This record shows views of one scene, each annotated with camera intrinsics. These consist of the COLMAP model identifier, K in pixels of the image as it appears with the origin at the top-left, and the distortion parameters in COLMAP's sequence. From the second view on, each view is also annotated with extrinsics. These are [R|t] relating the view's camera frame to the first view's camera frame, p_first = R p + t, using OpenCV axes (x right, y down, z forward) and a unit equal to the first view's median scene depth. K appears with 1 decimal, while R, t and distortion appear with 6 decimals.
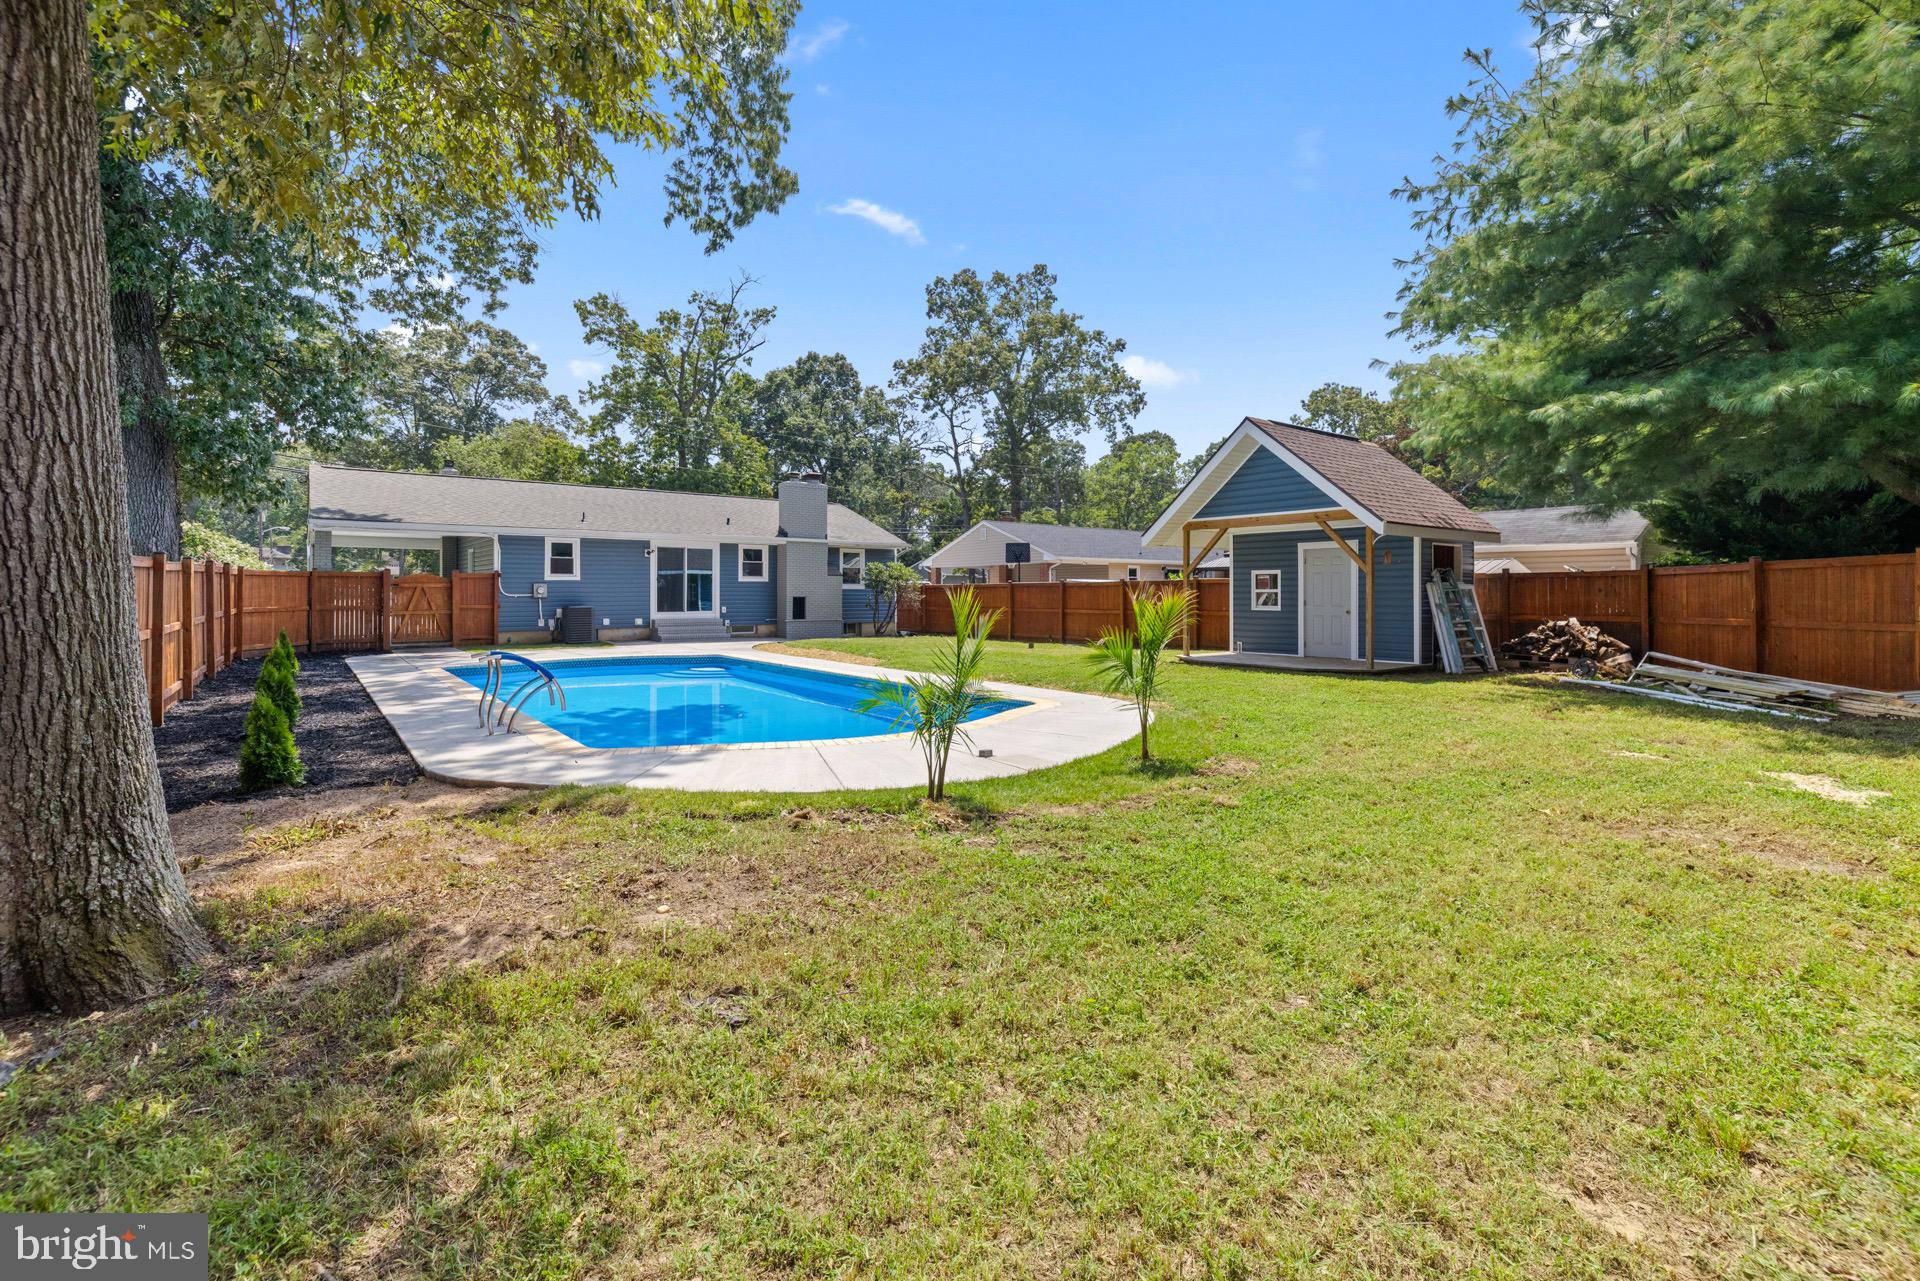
lens RADIAL K [[817.7, 0, 960.1], [0, 817.7, 596.0], [0, 0, 1]] dist [0.000884, -0.000454]
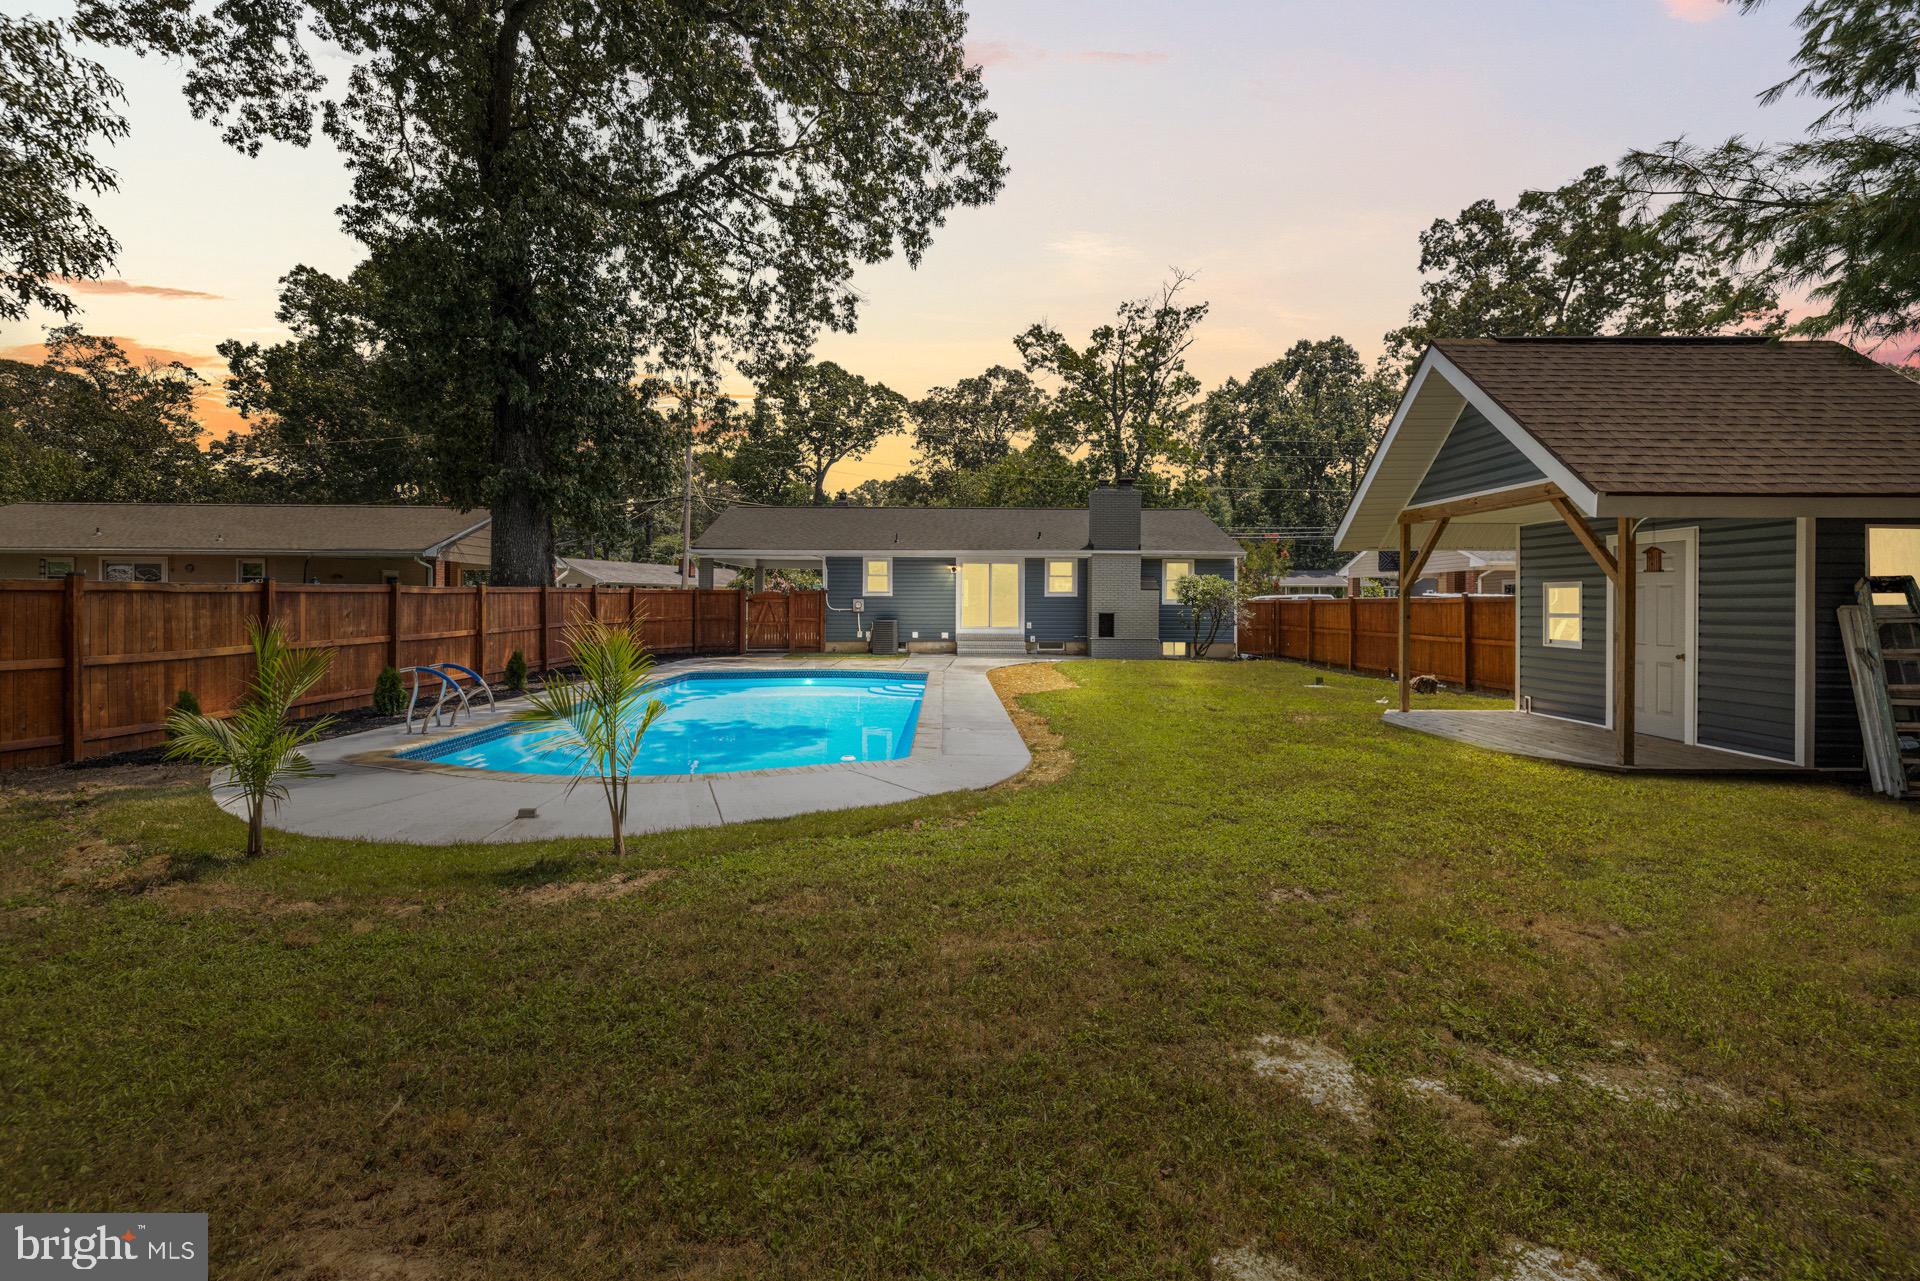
lens RADIAL K [[820.0, 0, 958.7], [0, 820.0, 626.0], [0, 0, 1]] dist [0.001202, -0.013569]
pose [[0.799538, 0.020359, -0.600270, 0.107948], [-0.006522, 0.999661, 0.025218, -0.003264], [0.600580, -0.016248, 0.799400, 0.069368]]
